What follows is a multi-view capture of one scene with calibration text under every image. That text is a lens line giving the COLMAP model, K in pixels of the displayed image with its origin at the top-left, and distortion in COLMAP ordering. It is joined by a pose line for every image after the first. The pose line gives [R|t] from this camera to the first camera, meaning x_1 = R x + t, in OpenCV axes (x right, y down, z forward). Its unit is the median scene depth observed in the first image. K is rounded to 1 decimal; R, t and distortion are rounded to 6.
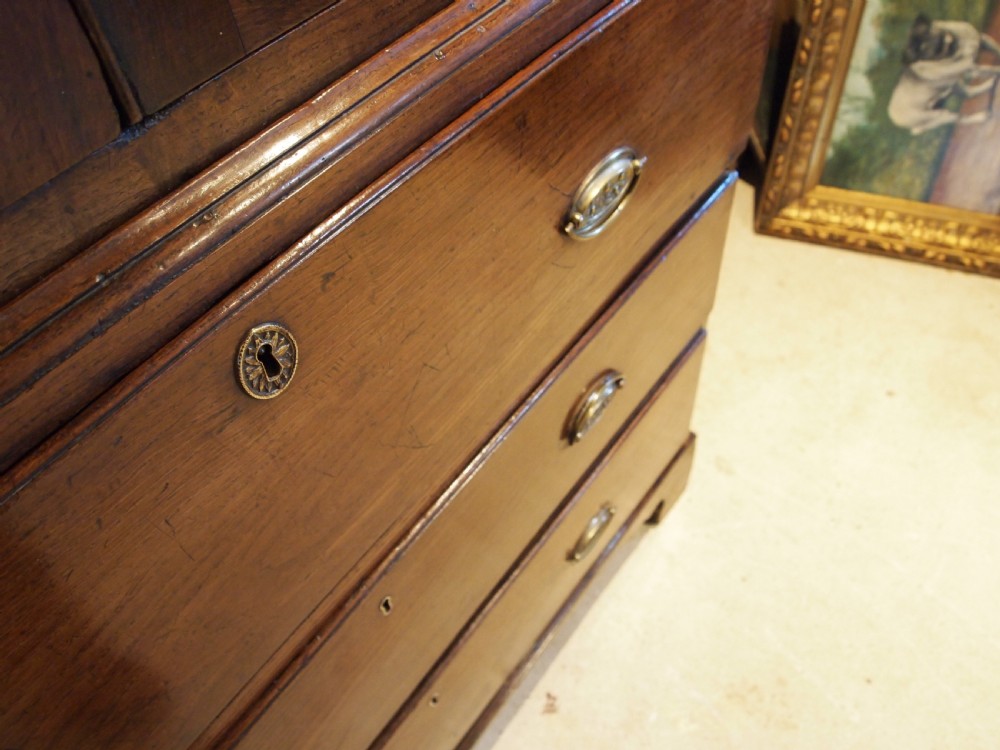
lens RADIAL K [[789.7, 0, 505.2], [0, 789.7, 379.7], [0, 0, 1]] dist [-0.049892, 0.000720]
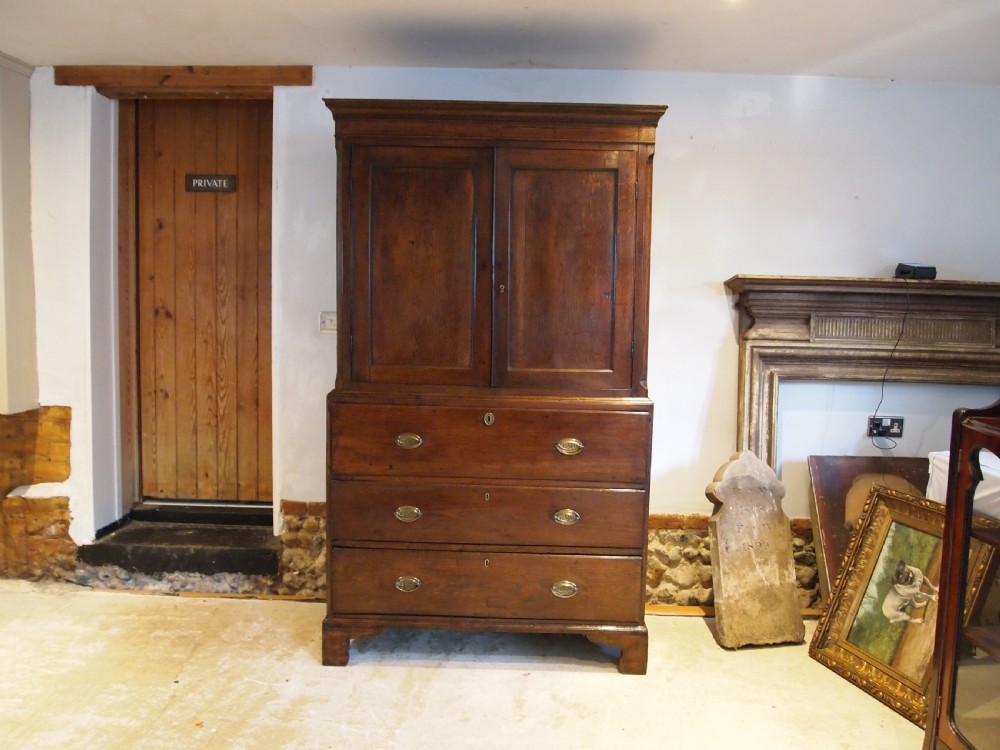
lens RADIAL K [[798.1, 0, 504.6], [0, 798.1, 378.7], [0, 0, 1]] dist [-0.051785, 0.004030]
pose [[0.589468, 0.150110, -0.793722, 1.345363], [-0.667225, 0.644350, -0.373663, 0.576427], [0.455344, 0.749853, 0.479981, -0.667805]]
